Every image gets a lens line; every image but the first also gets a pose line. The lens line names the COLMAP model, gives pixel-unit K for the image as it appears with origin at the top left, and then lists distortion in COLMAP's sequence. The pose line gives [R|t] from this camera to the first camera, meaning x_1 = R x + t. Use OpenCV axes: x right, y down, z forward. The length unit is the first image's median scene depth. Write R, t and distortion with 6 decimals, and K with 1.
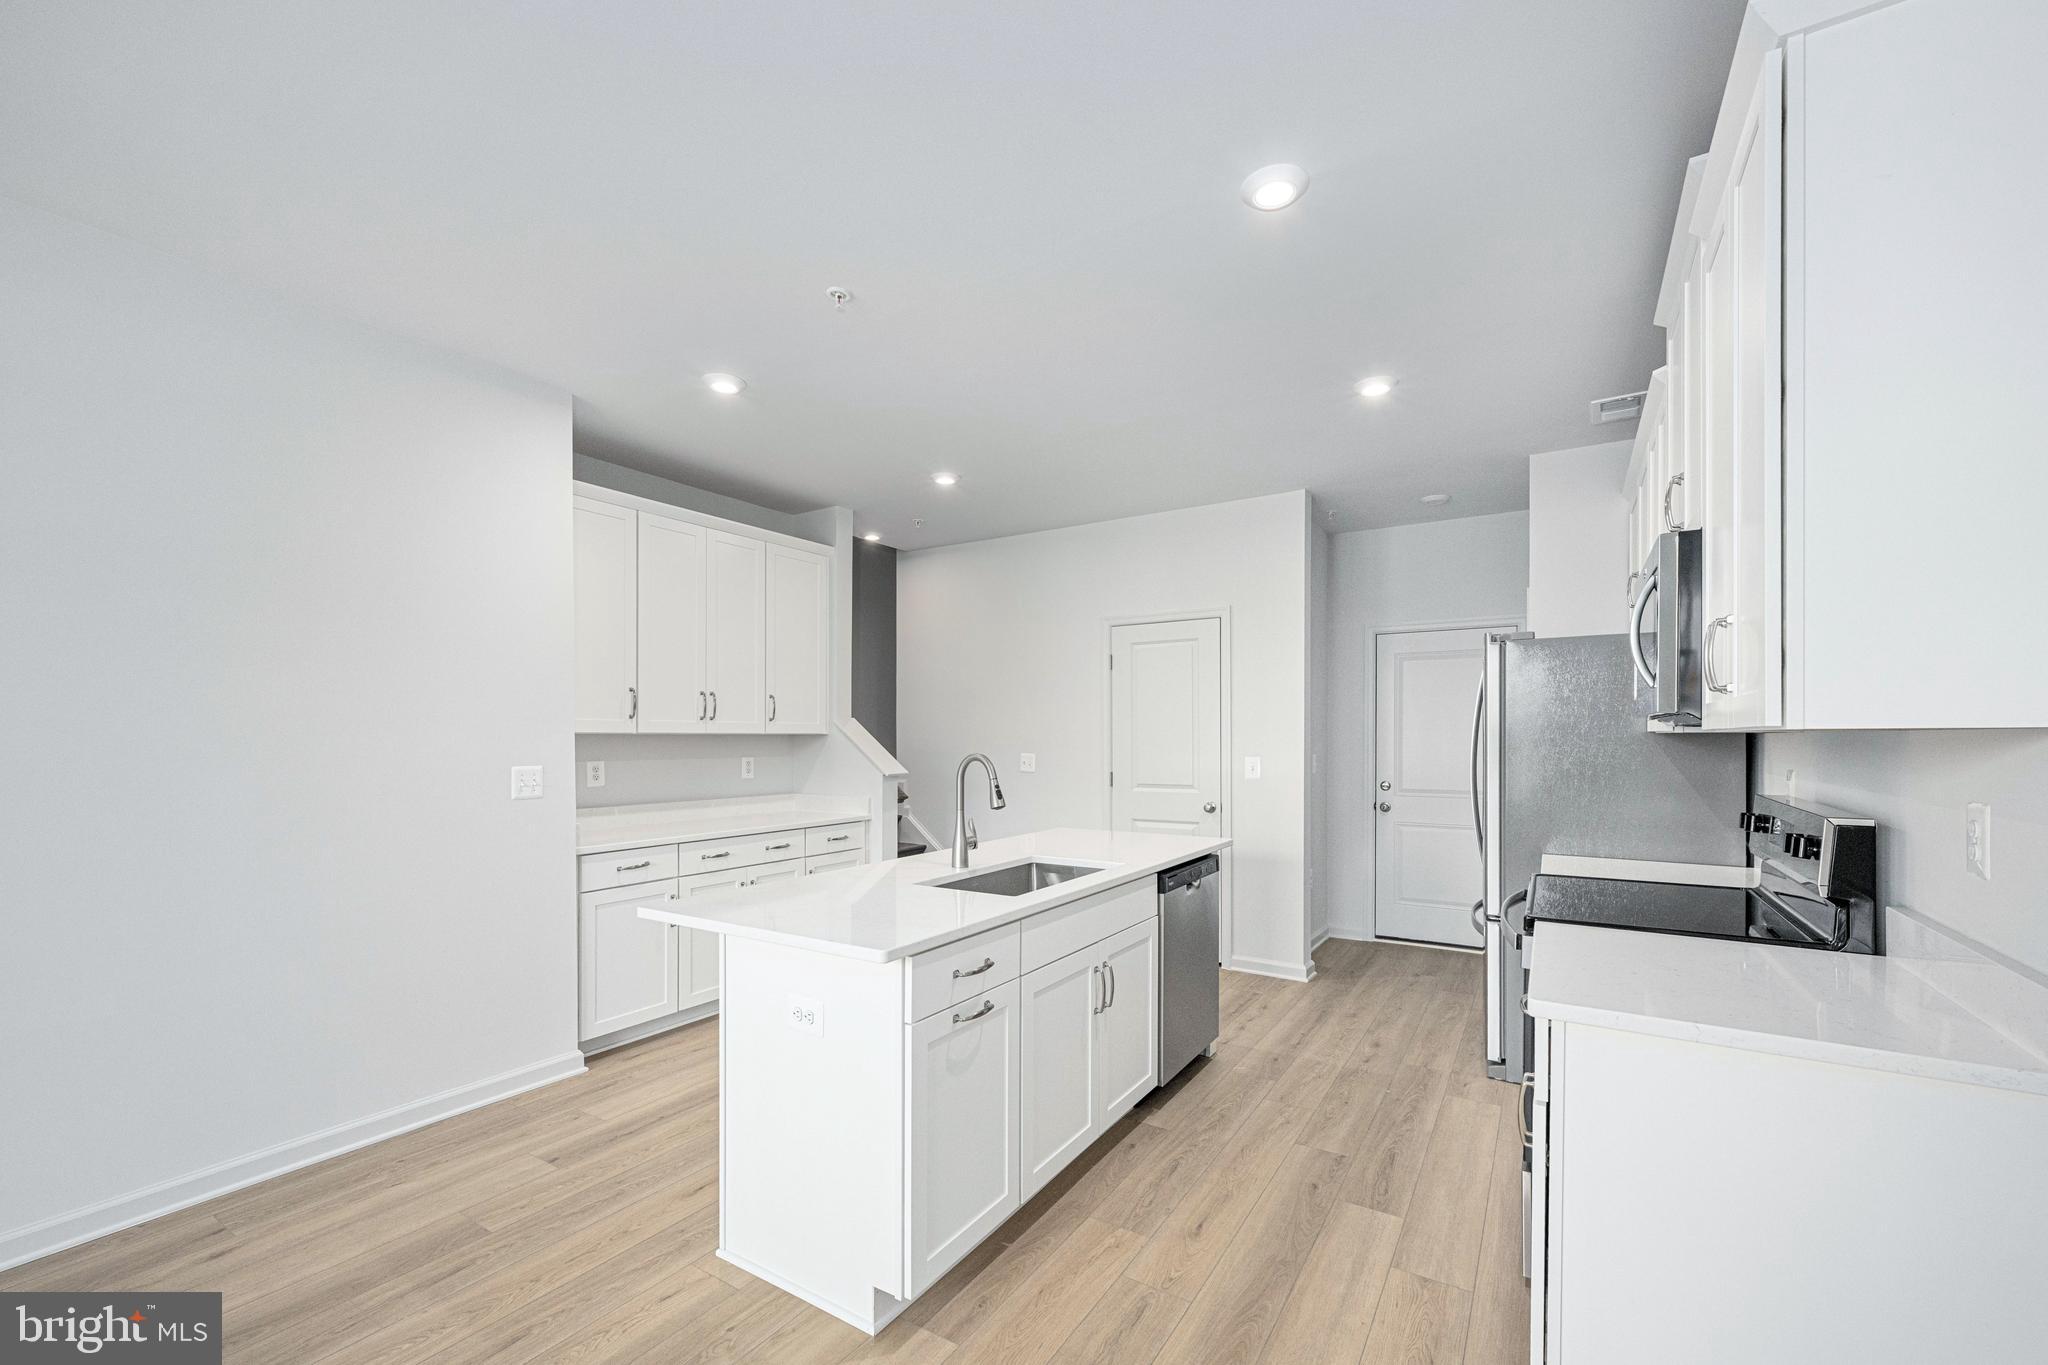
lens RADIAL K [[845.8, 0, 1023.6], [0, 845.8, 729.0], [0, 0, 1]] dist [-0.000175, 0.000058]
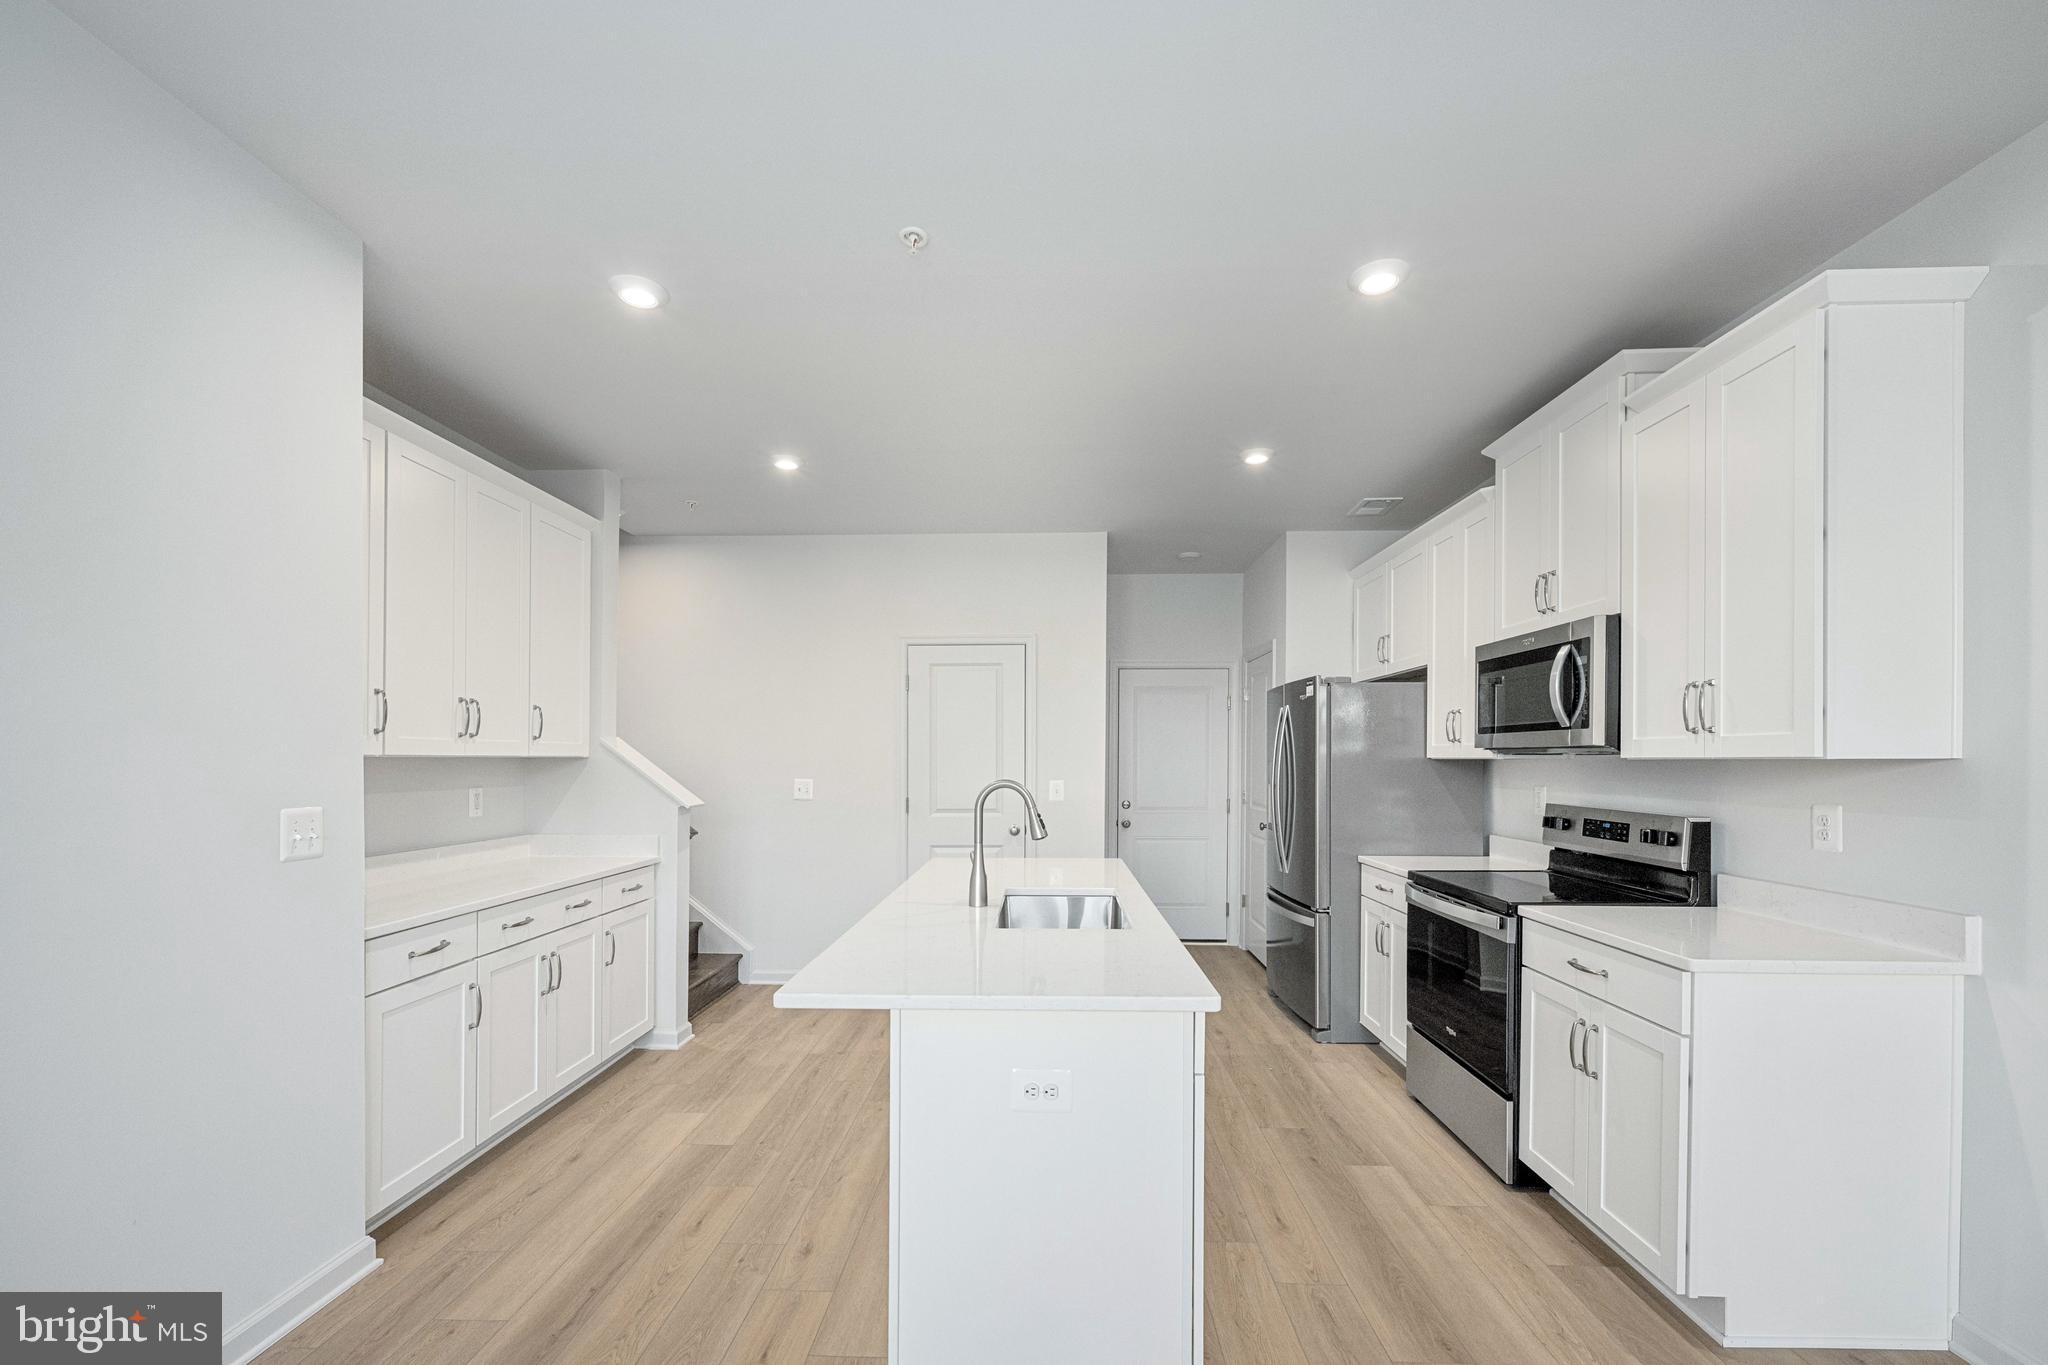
lens RADIAL K [[848.1, 0, 1033.9], [0, 848.1, 753.4], [0, 0, 1]] dist [0.002497, 0.000244]
pose [[0.858336, 0.005316, 0.513061, -0.378616], [-0.006287, 0.999980, 0.000157, -0.000395], [-0.513050, -0.003360, 0.858352, 0.146749]]
